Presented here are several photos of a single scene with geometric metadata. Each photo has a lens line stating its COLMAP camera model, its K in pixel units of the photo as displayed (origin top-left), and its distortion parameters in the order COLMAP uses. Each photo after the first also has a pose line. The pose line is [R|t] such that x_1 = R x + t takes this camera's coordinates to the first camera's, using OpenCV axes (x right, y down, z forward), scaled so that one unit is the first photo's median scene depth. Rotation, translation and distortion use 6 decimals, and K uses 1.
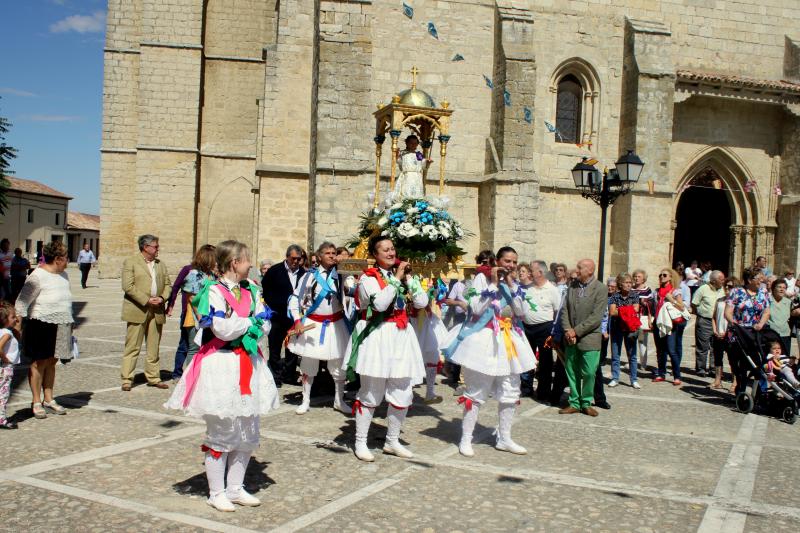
lens RADIAL K [[834.9, 0, 400.8], [0, 834.9, 279.9], [0, 0, 1]] dist [-0.139299, 0.172138]
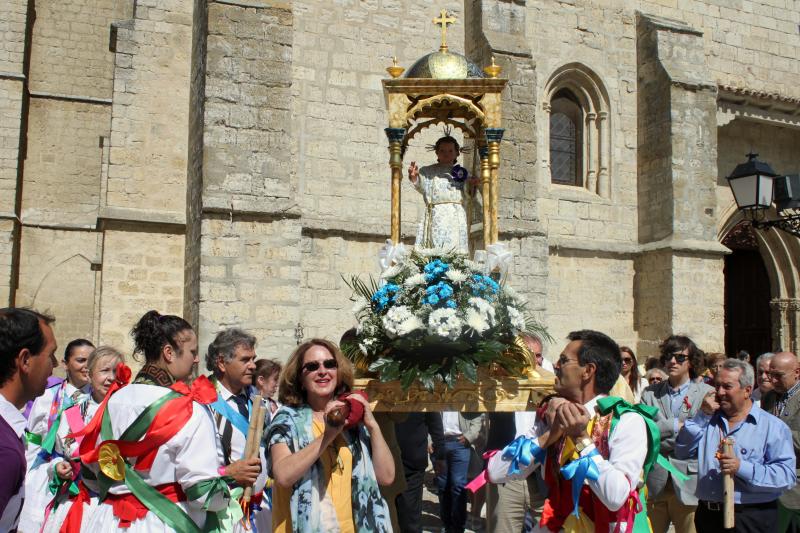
lens RADIAL K [[834.9, 0, 400.8], [0, 834.9, 279.9], [0, 0, 1]] dist [-0.139299, 0.172138]
pose [[0.984017, -0.011258, 0.177719, -0.061790], [0.032463, 0.992617, -0.116868, -0.010277], [-0.175091, 0.120770, 0.977117, 0.372182]]
